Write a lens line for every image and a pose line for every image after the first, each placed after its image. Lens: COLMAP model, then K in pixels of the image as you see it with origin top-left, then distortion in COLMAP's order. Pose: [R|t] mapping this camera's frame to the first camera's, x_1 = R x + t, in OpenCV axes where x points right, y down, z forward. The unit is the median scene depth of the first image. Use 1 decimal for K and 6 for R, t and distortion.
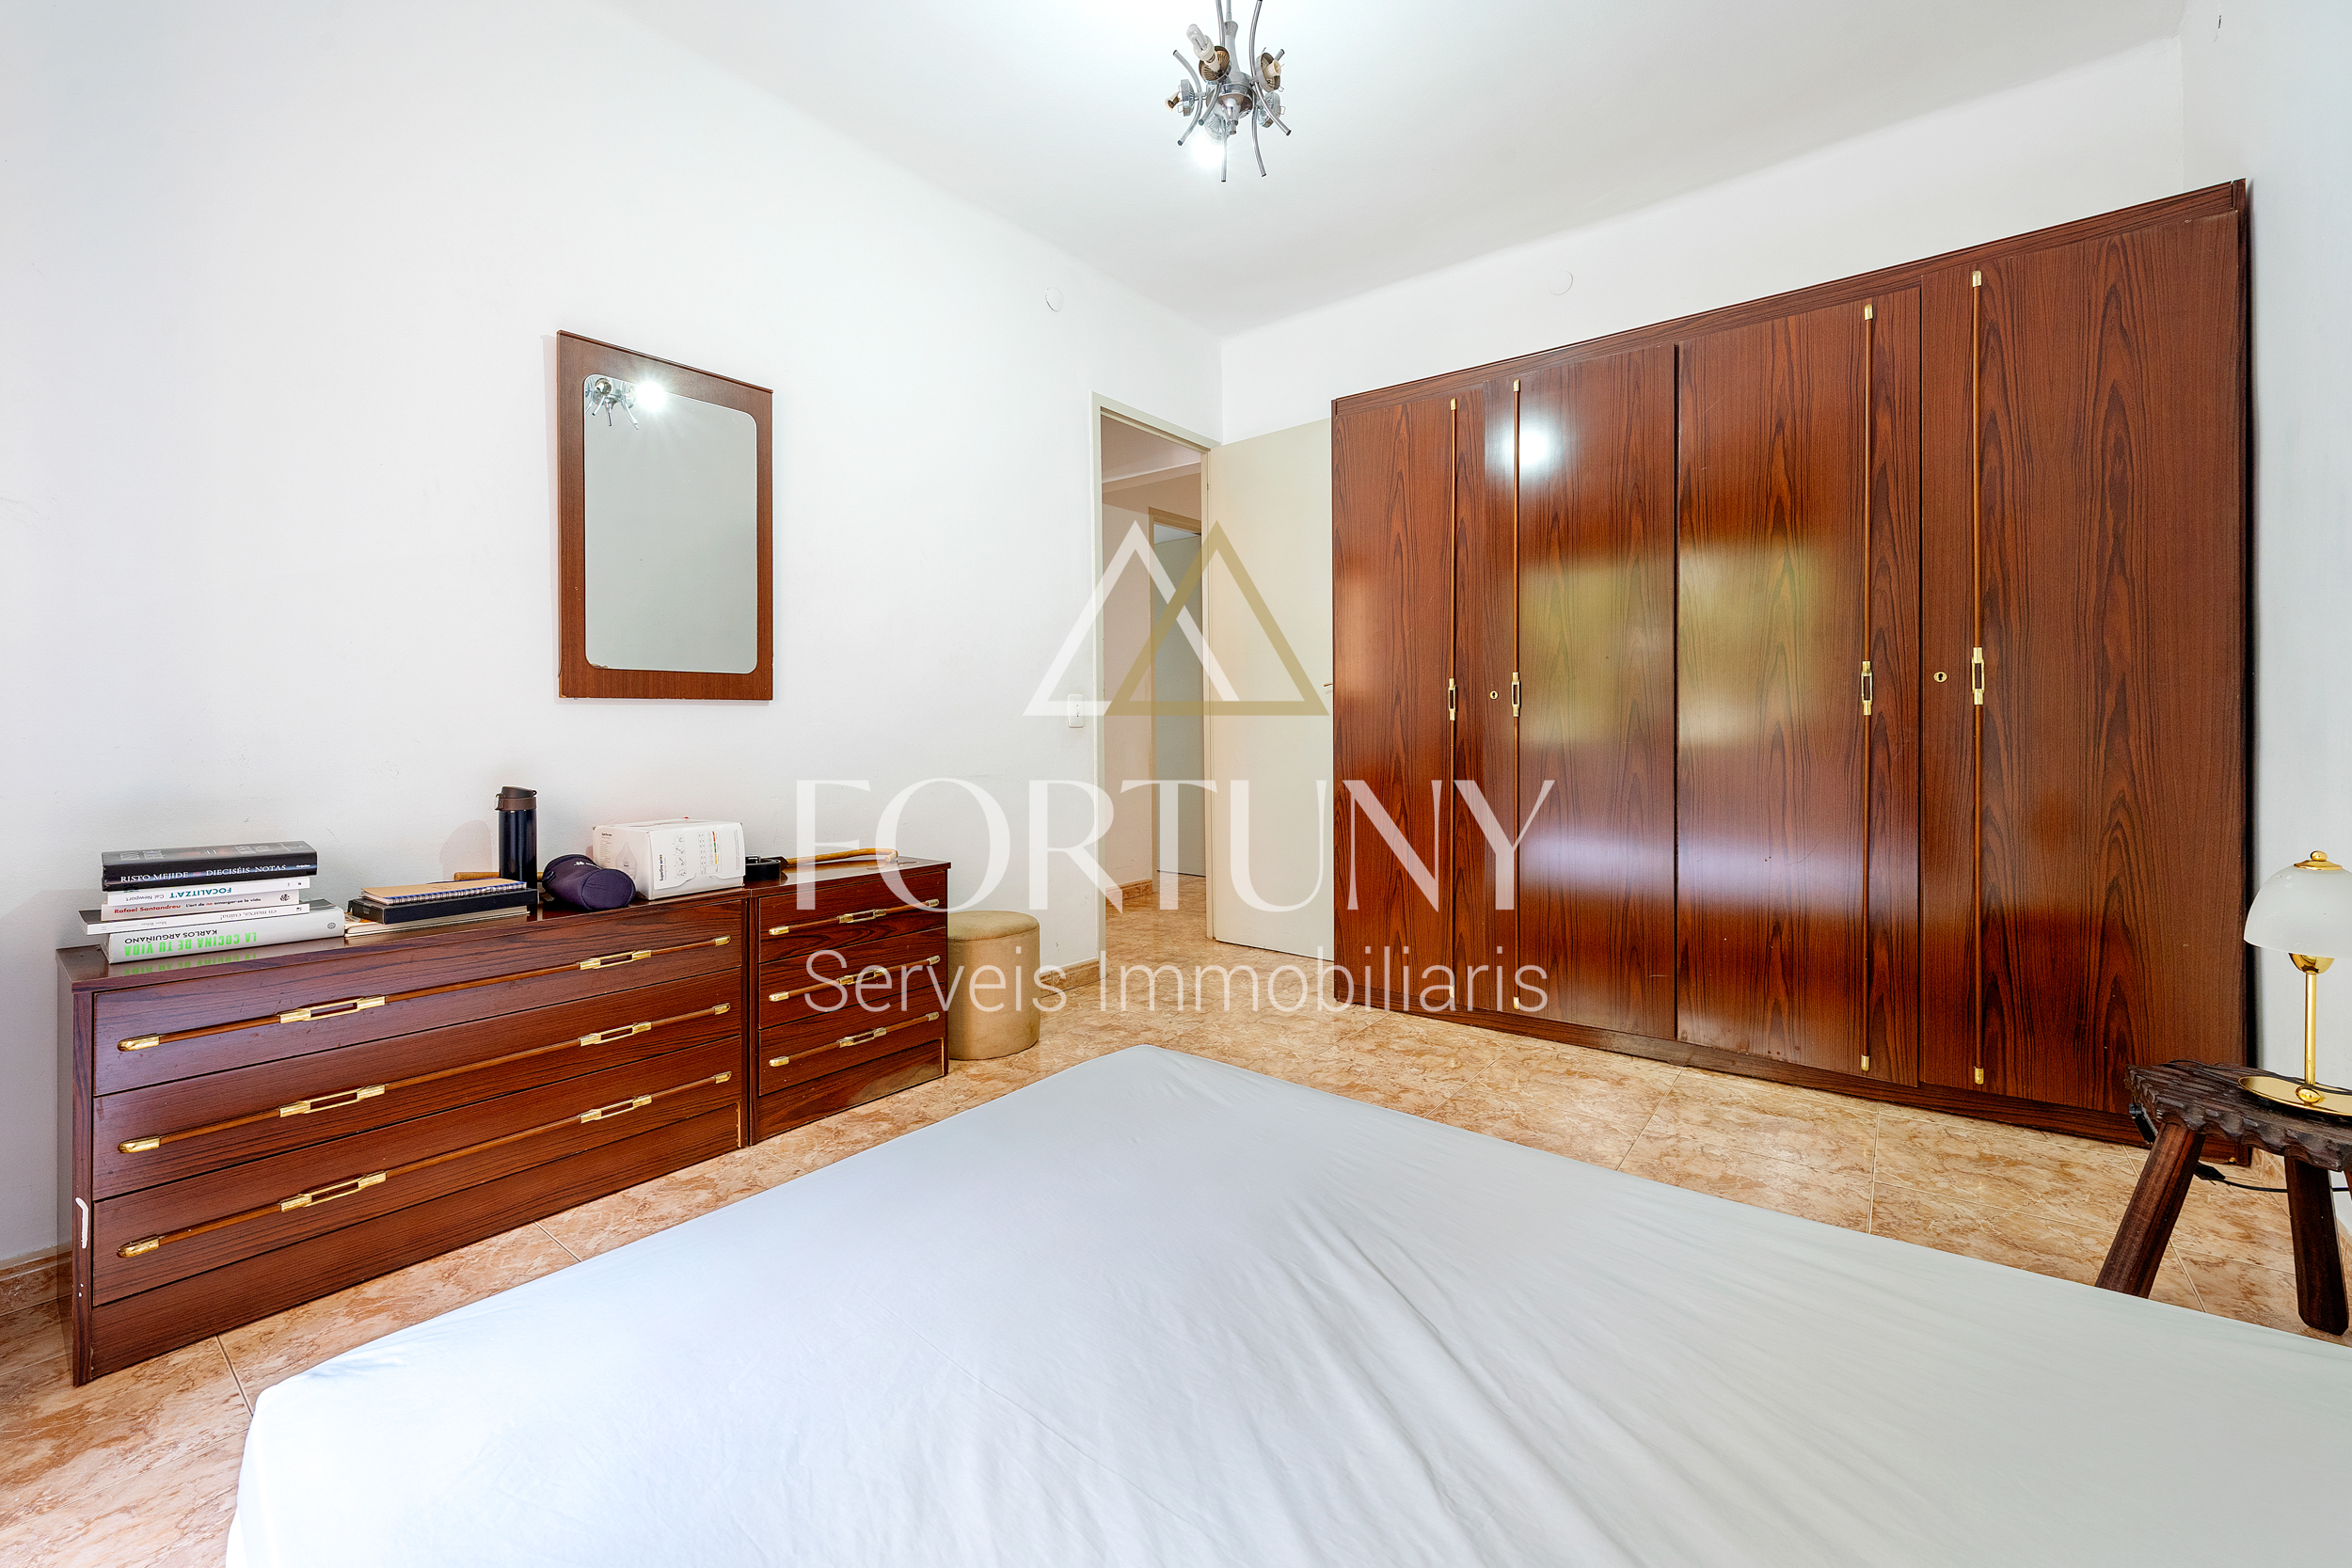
lens RADIAL K [[964.2, 0, 1169.3], [0, 964.2, 699.1], [0, 0, 1]] dist [-0.000391, 0.000273]
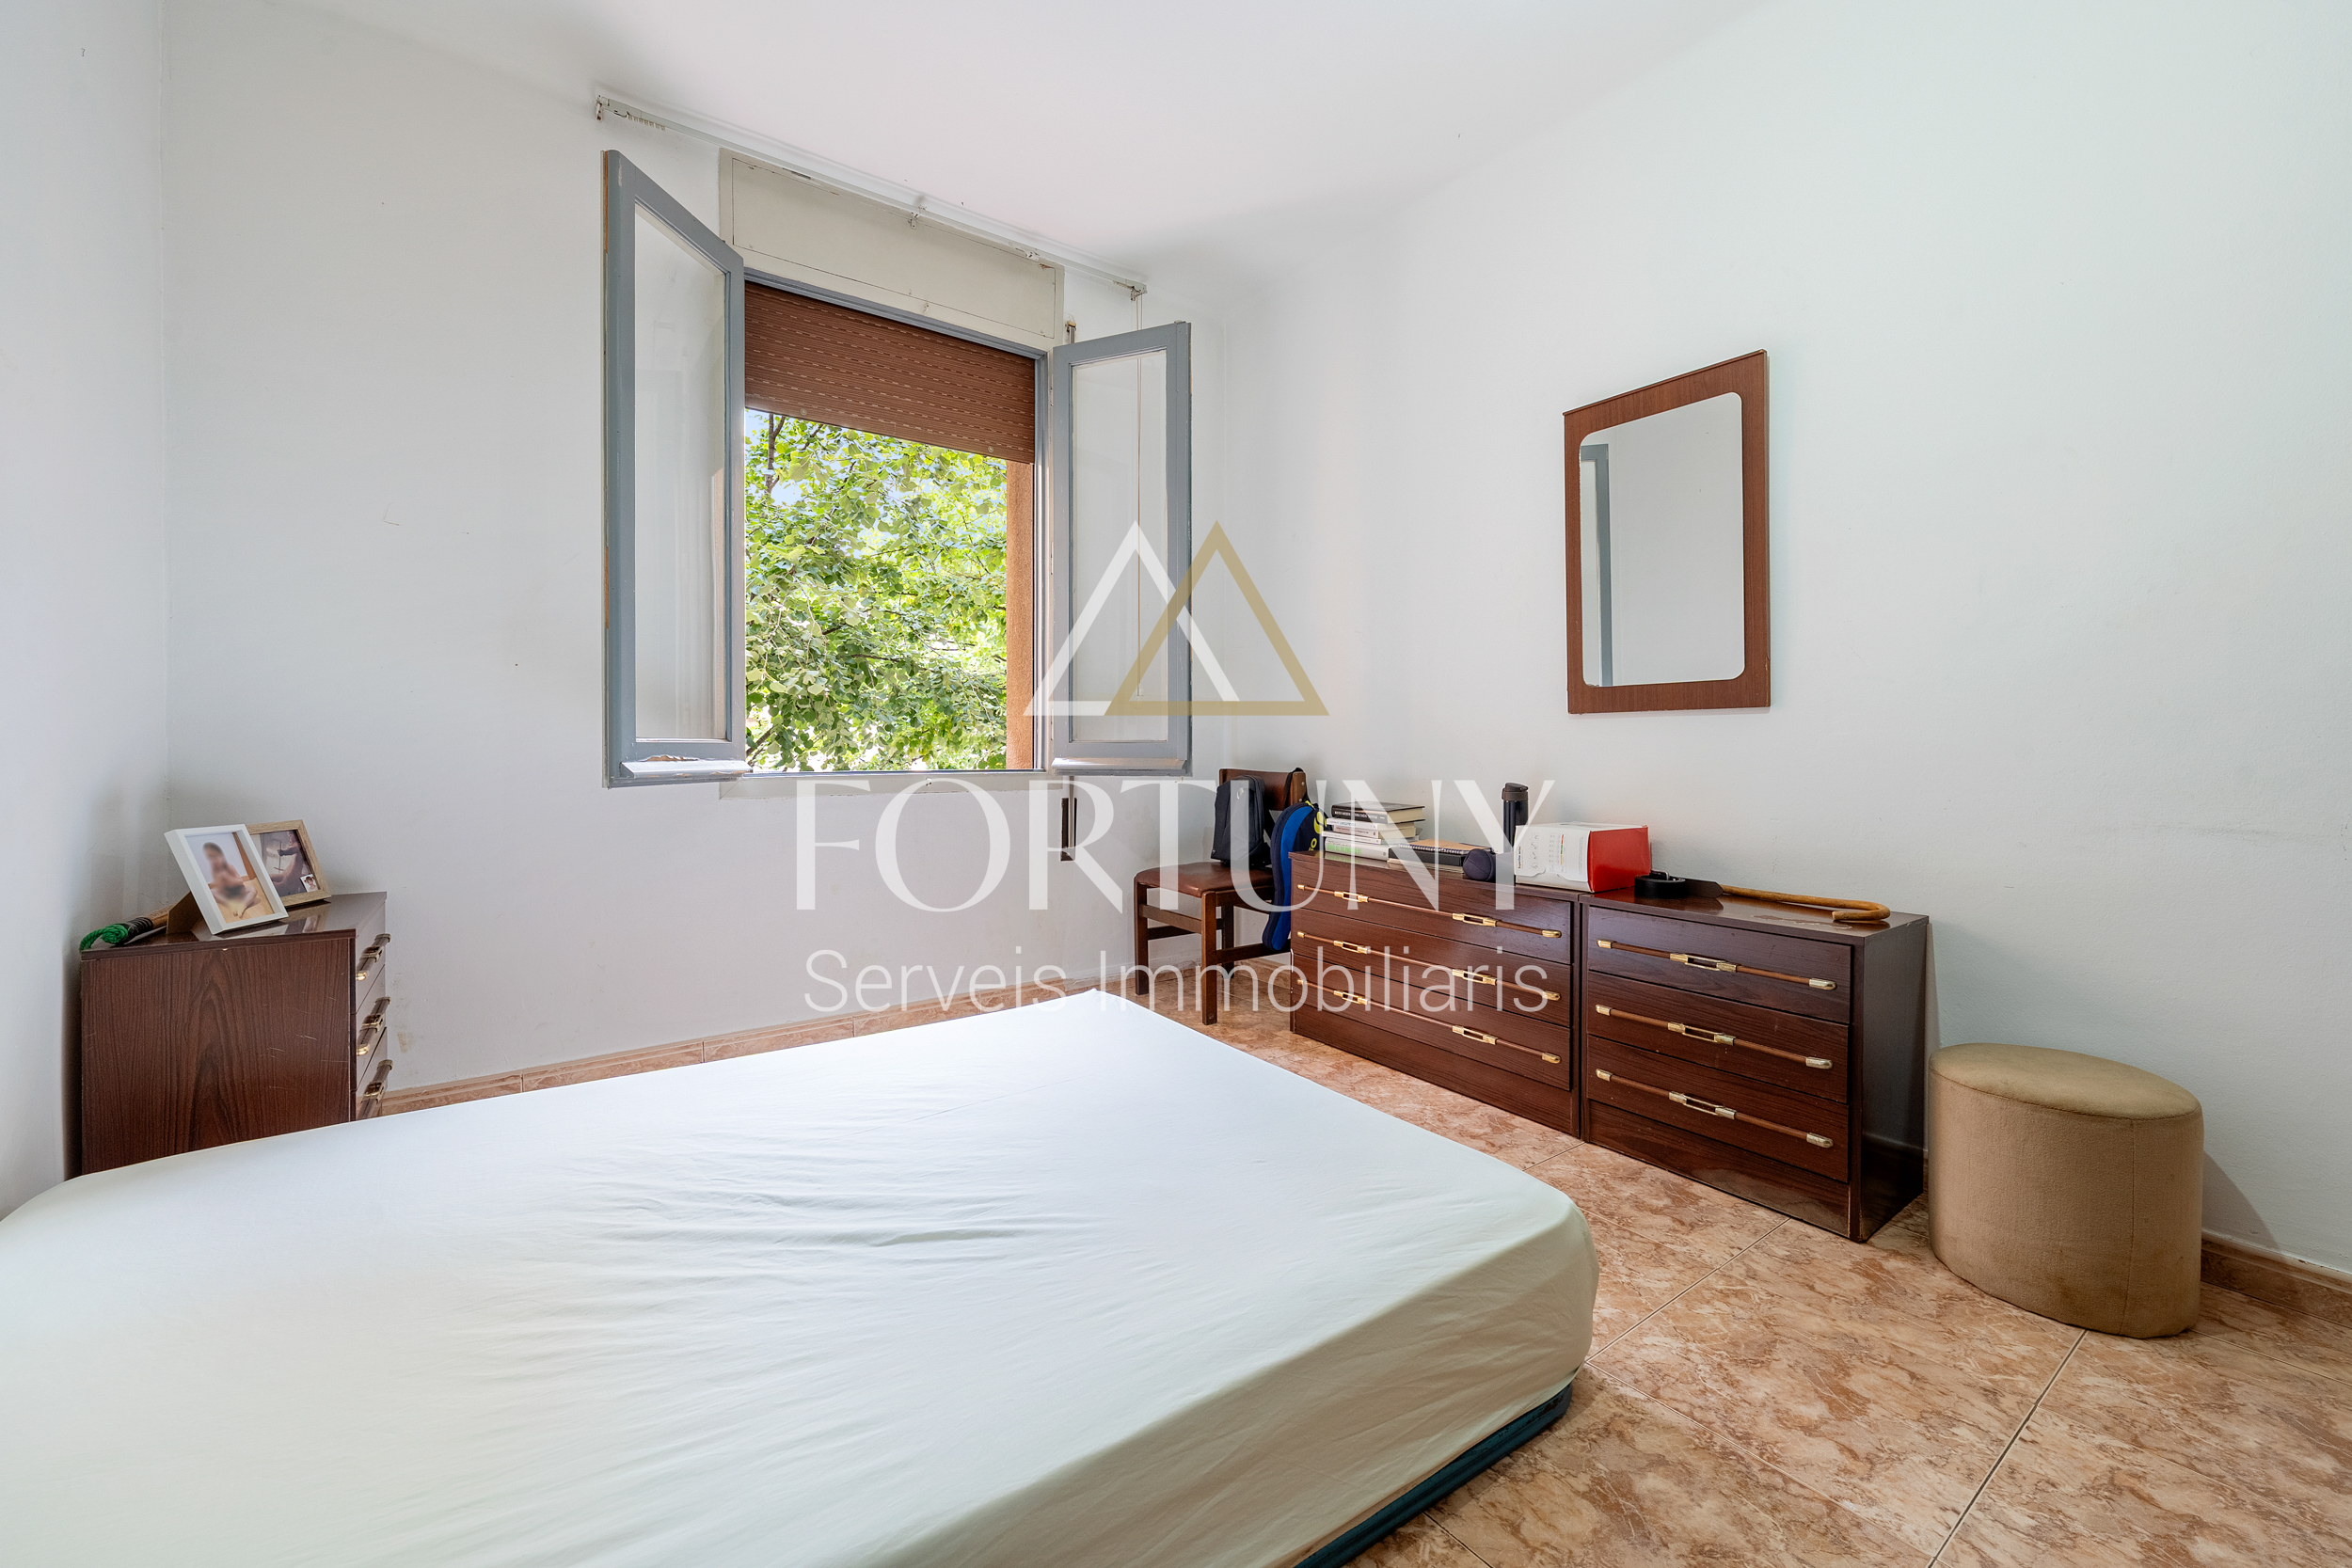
lens RADIAL K [[929.0, 0, 1191.1], [0, 929.0, 760.1], [0, 0, 1]] dist [-0.000181, 0.000701]
pose [[-0.265176, 0.012392, -0.964120, 0.576548], [0.015250, 0.999846, 0.008657, 0.035869], [0.964079, -0.012407, -0.265325, 0.786732]]
